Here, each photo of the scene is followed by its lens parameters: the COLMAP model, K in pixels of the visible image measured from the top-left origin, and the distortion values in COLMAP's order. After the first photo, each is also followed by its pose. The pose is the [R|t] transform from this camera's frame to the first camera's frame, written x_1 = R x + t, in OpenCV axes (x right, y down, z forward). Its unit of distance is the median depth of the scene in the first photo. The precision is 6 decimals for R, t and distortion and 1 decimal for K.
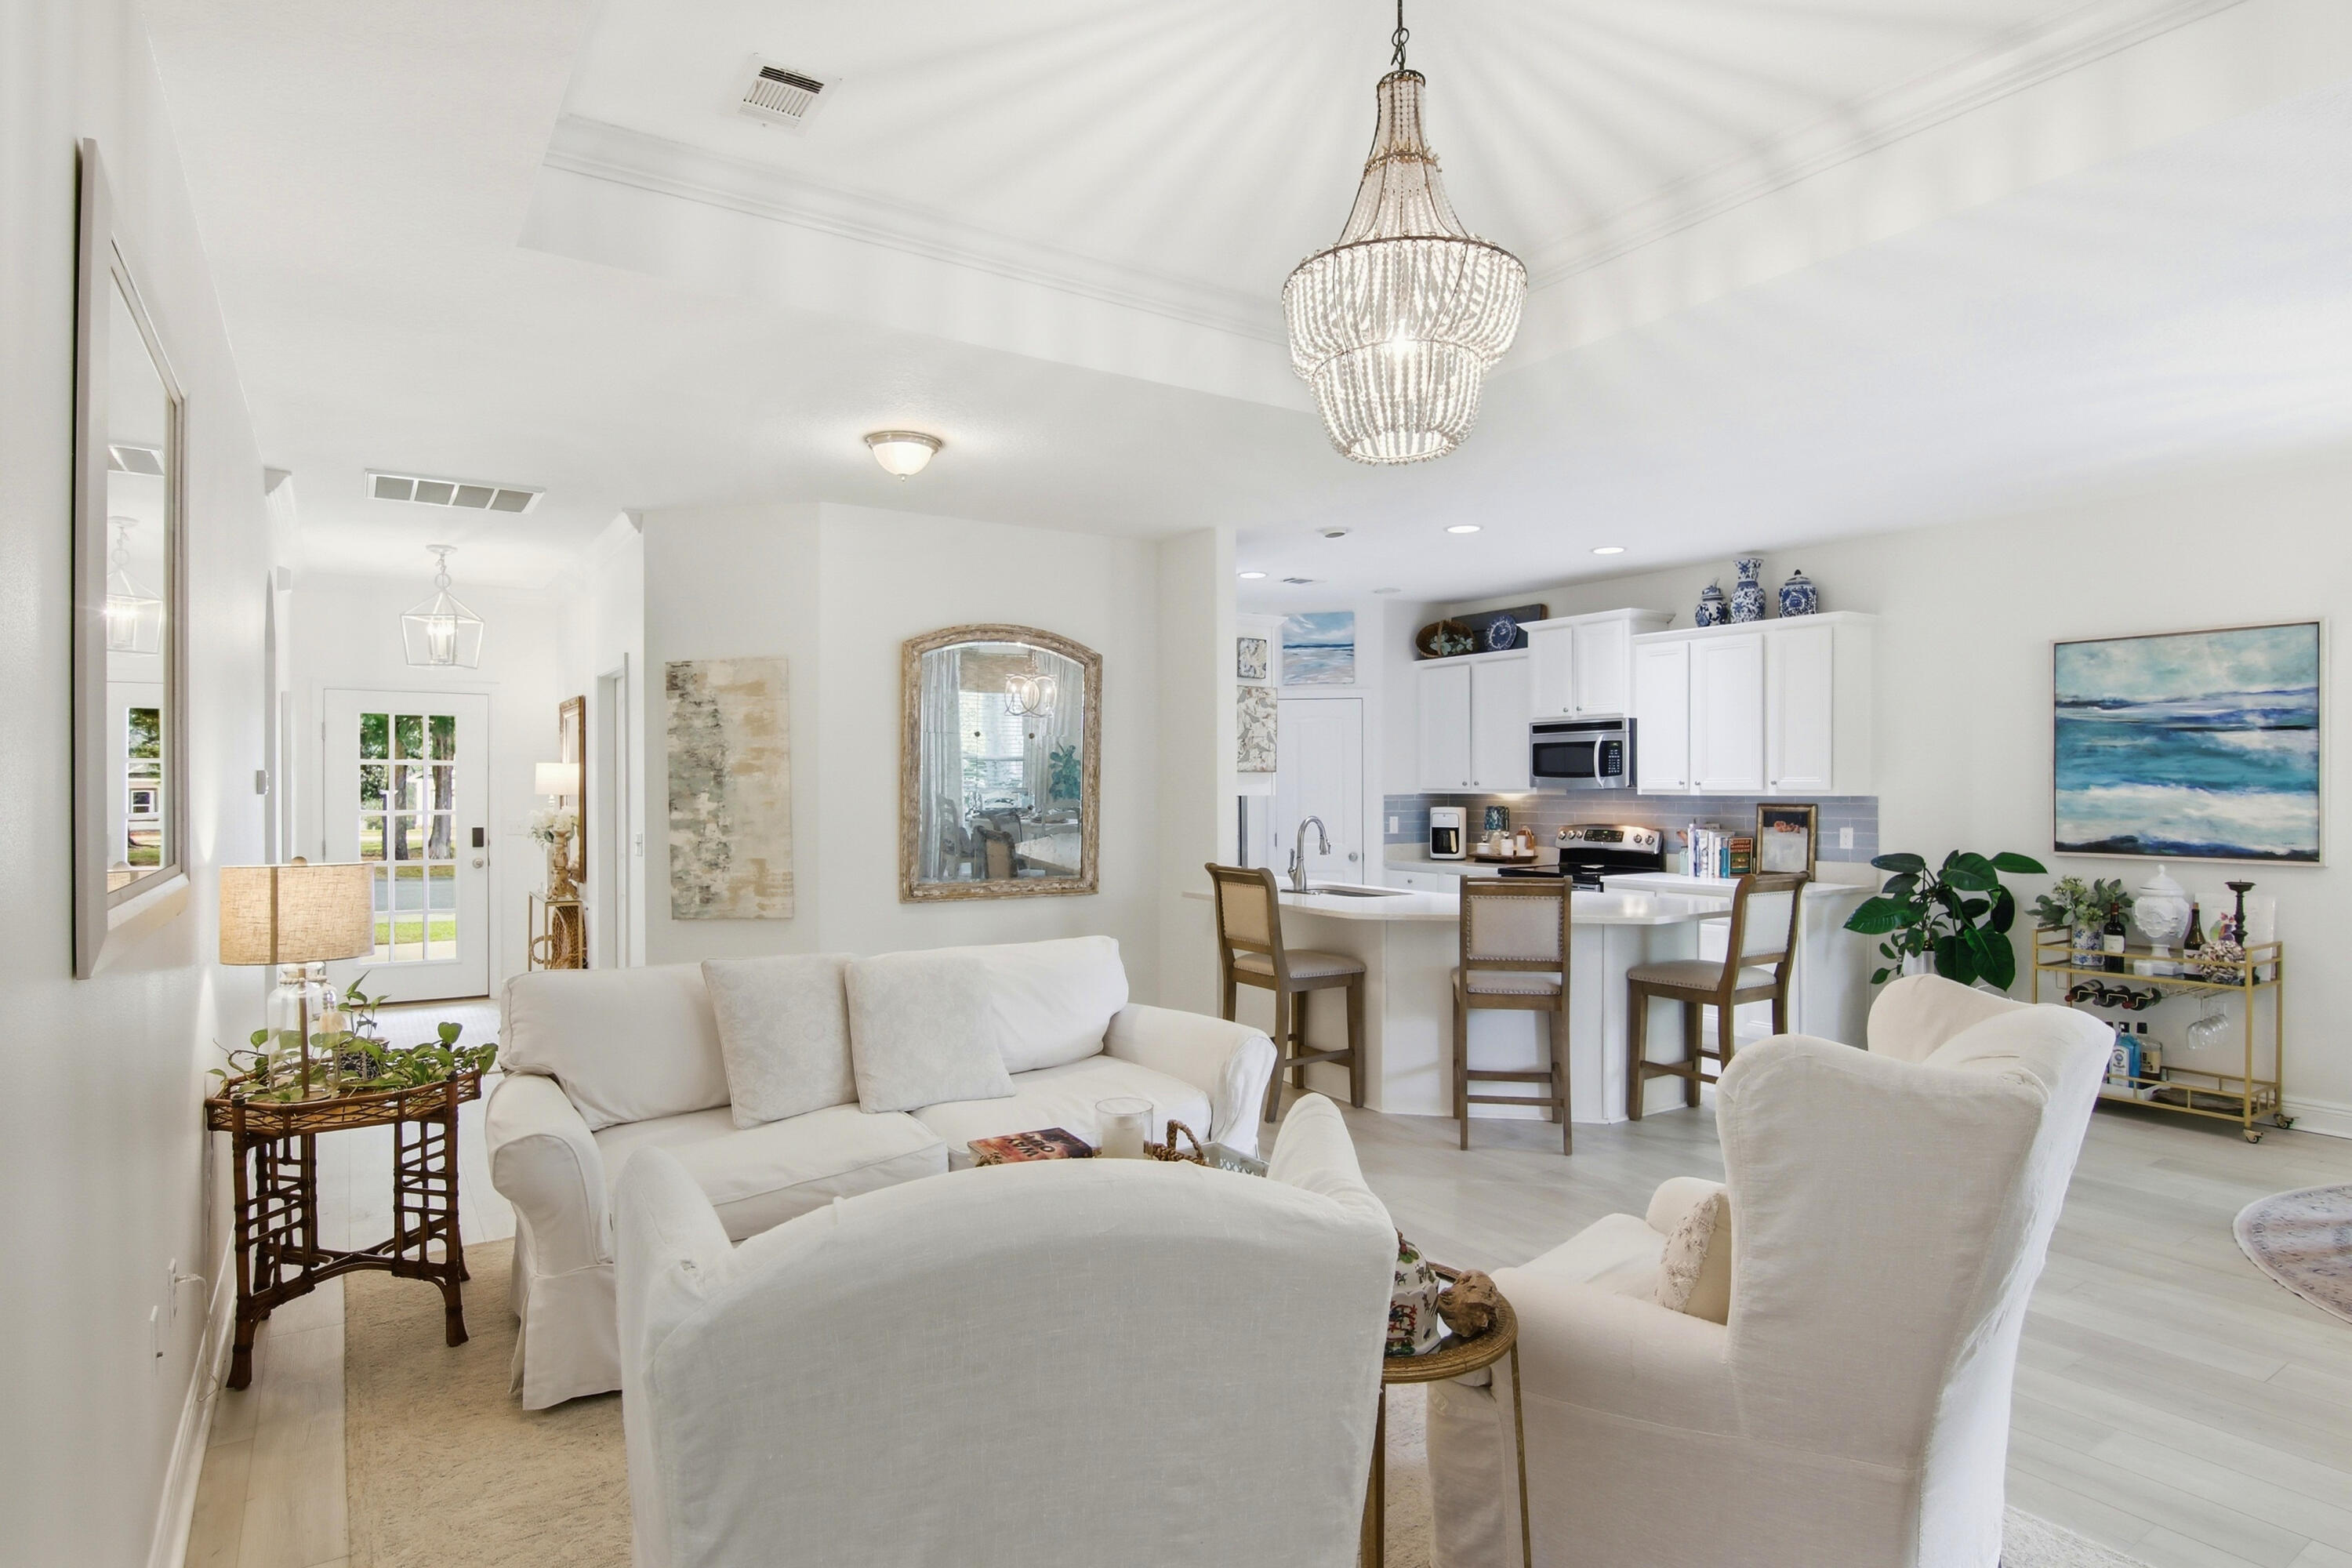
lens RADIAL K [[1209.3, 0, 1166.5], [0, 1209.3, 788.8], [0, 0, 1]] dist [-0.009875, -0.009288]
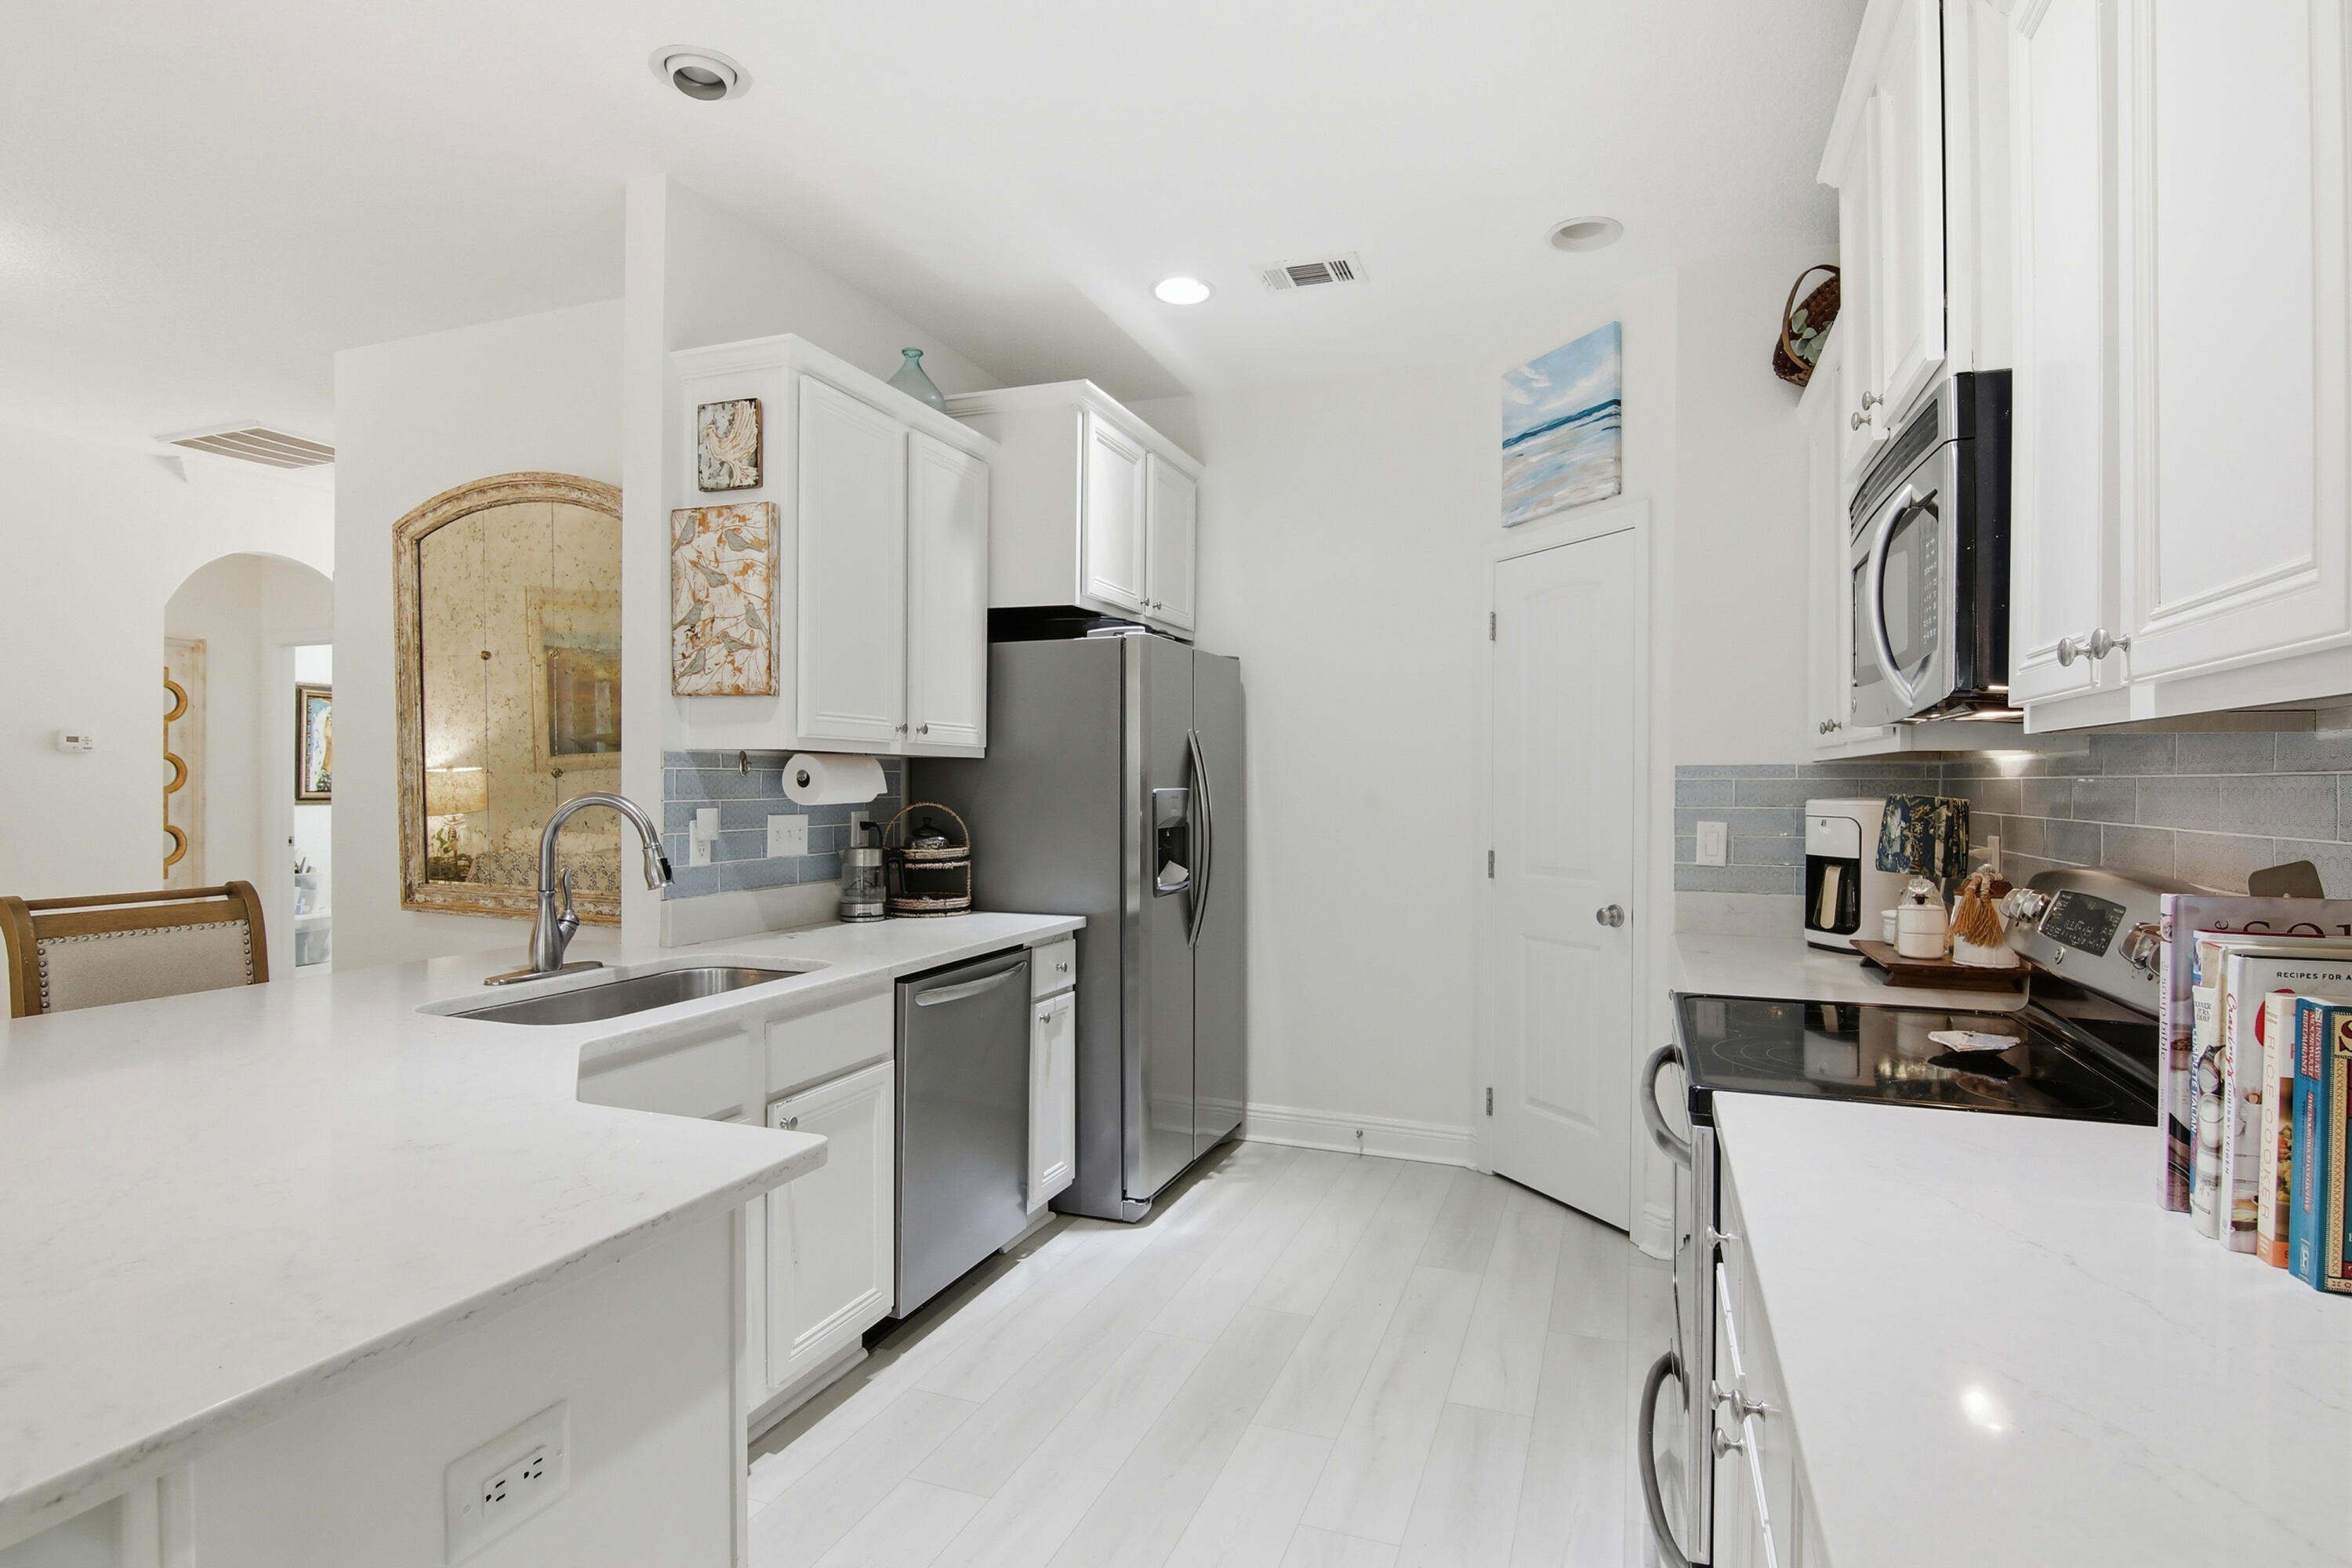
lens RADIAL K [[1209.3, 0, 1160.5], [0, 1209.3, 783.3], [0, 0, 1]] dist [-0.009875, -0.009288]
pose [[0.604874, 0.009894, -0.796260, 0.535273], [-0.010444, 0.999935, 0.004491, 0.015038], [0.796253, 0.005600, 0.604938, 0.862233]]
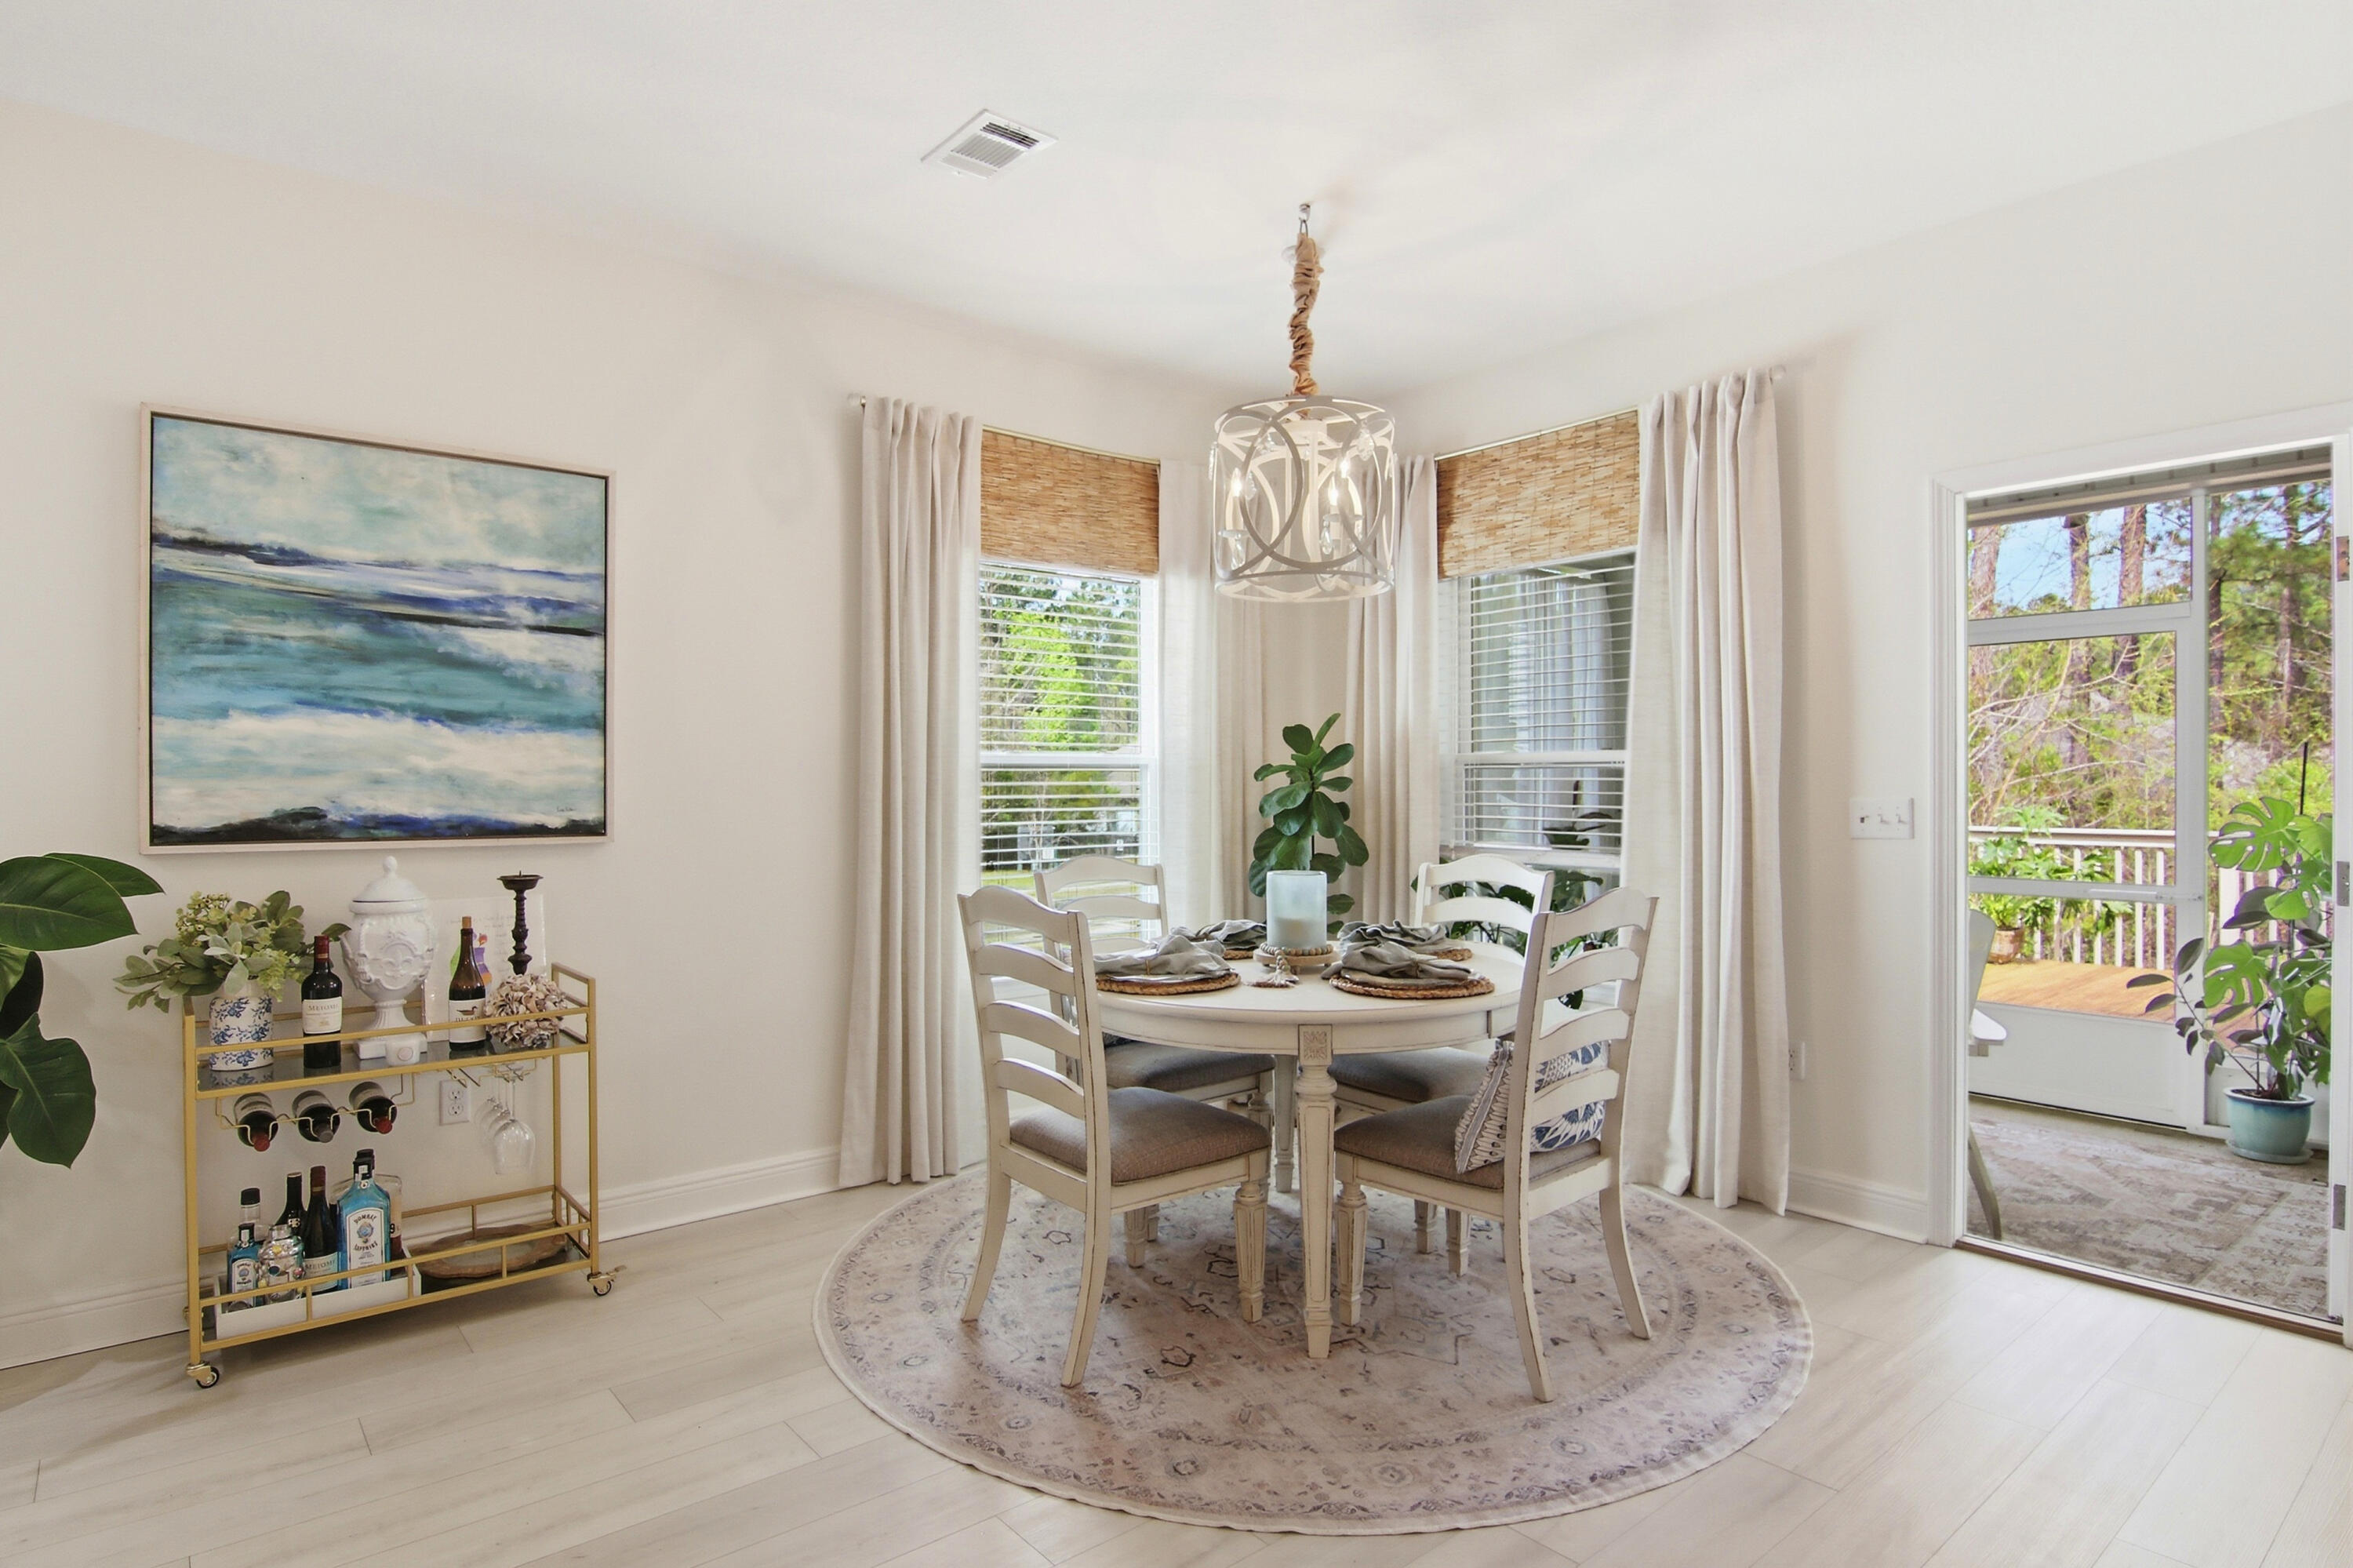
lens RADIAL K [[1262.3, 0, 1183.8], [0, 1262.3, 789.3], [0, 0, 1]] dist [-0.007590, -0.003224]
pose [[-0.120629, -0.001562, 0.992696, 0.170687], [0.003118, 0.999993, 0.001952, 0.026431], [-0.992693, 0.003331, -0.120623, 0.574543]]
